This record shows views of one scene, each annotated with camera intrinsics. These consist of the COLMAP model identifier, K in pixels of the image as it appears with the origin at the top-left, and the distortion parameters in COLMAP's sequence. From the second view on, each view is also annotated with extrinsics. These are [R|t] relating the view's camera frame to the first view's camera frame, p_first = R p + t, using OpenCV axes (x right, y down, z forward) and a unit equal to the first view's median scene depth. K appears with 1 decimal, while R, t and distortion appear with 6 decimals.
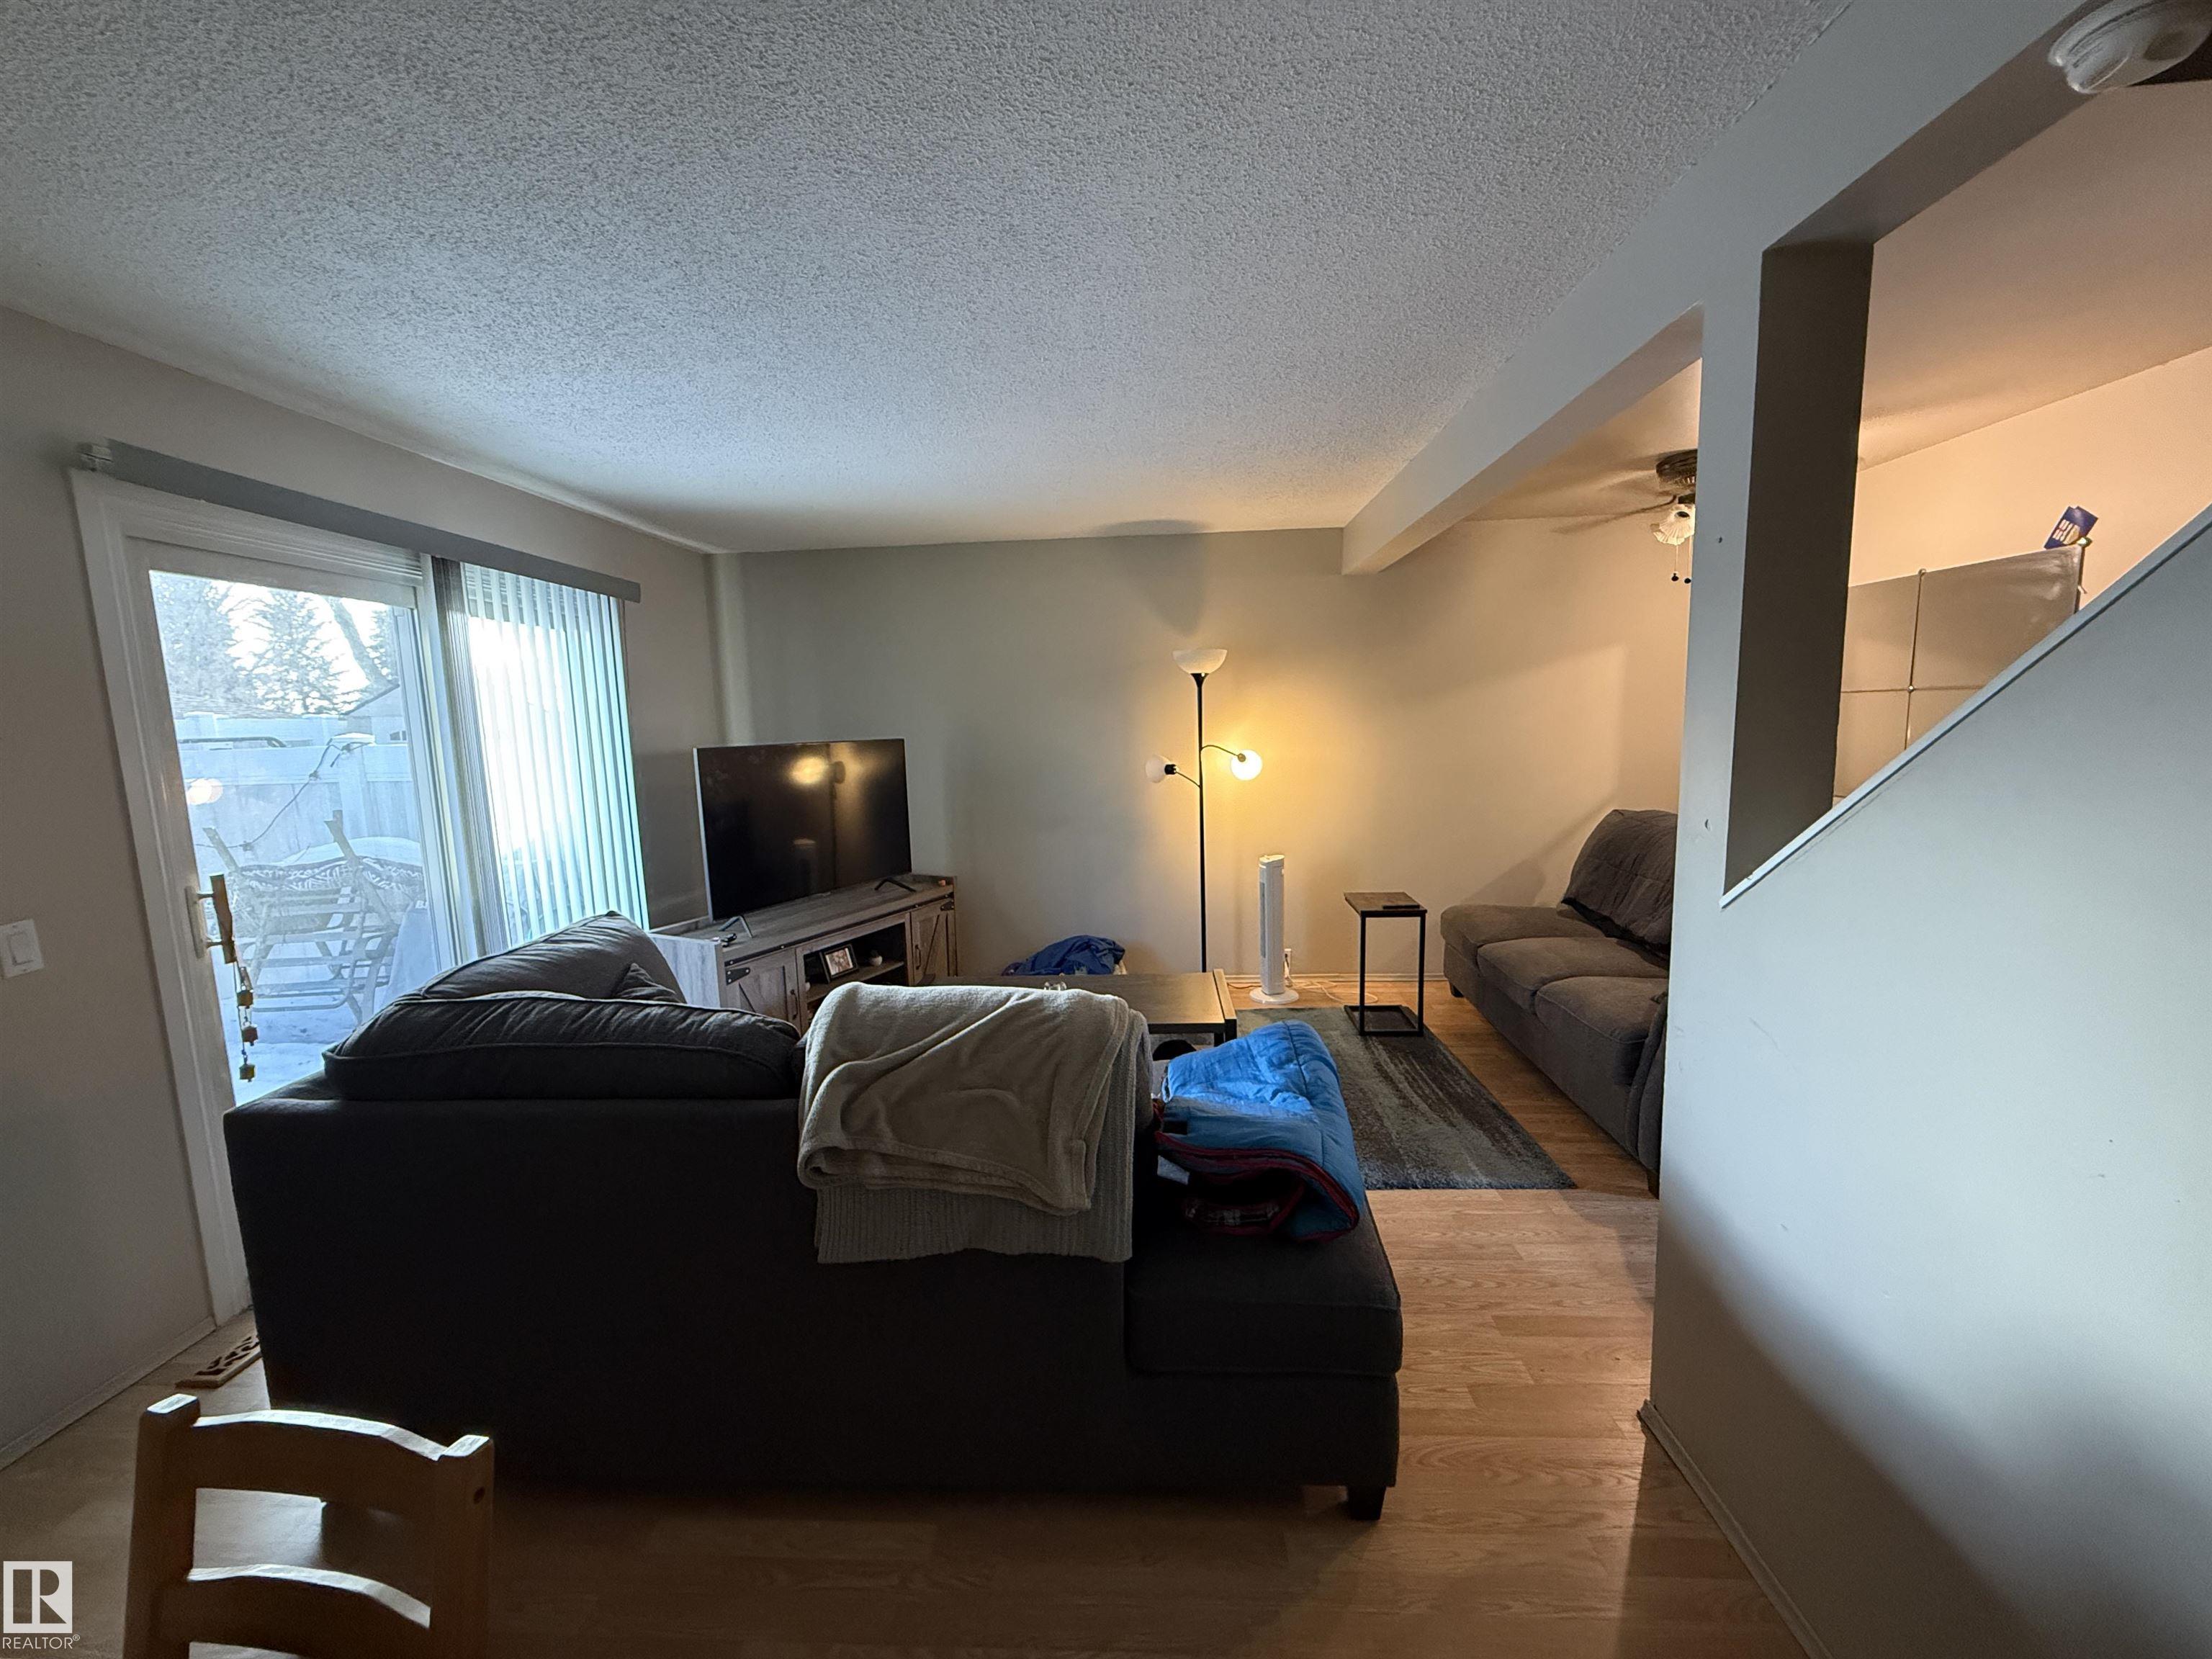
lens RADIAL K [[888.9, 0, 1106.0], [0, 888.9, 829.5], [0, 0, 1]] dist [-0.003292, -0.000586]
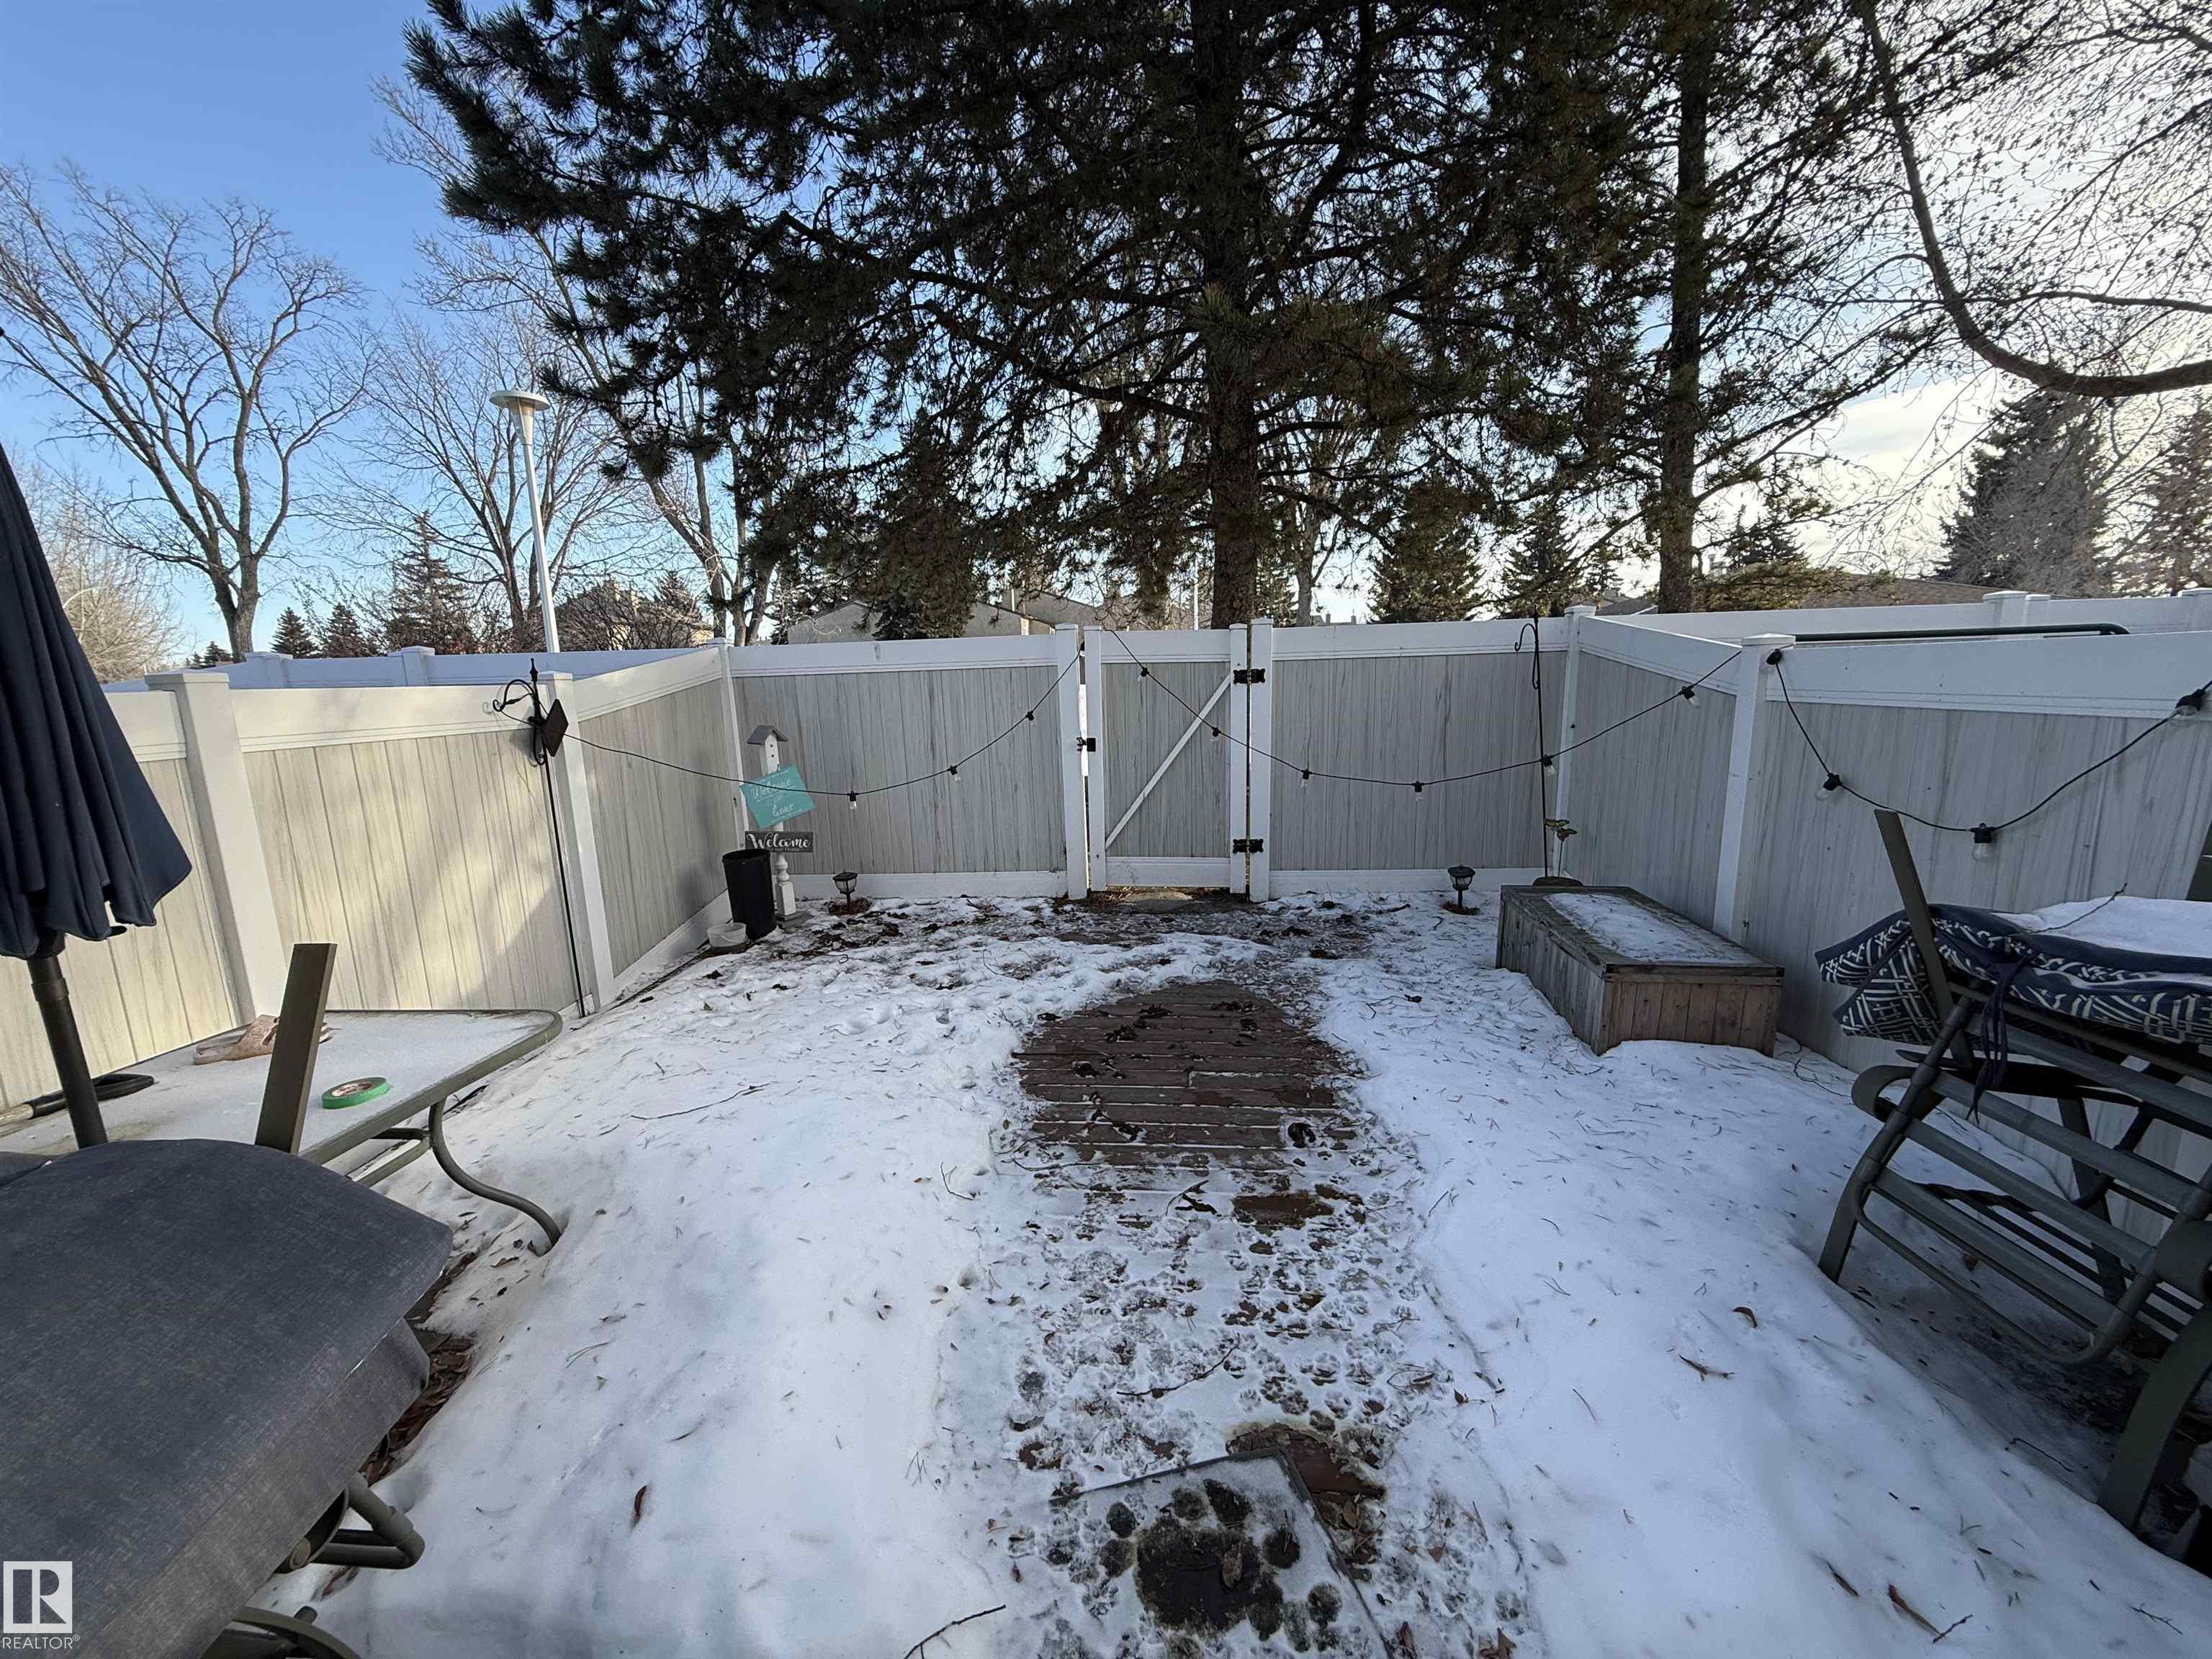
lens RADIAL K [[889.1, 0, 1102.8], [0, 889.1, 836.3], [0, 0, 1]] dist [0.000920, 0.000608]
pose [[-0.019460, 0.206082, -0.978341, -0.554184], [-0.095882, 0.973632, 0.206998, -0.044058], [0.995203, 0.097833, 0.000813, 0.597978]]
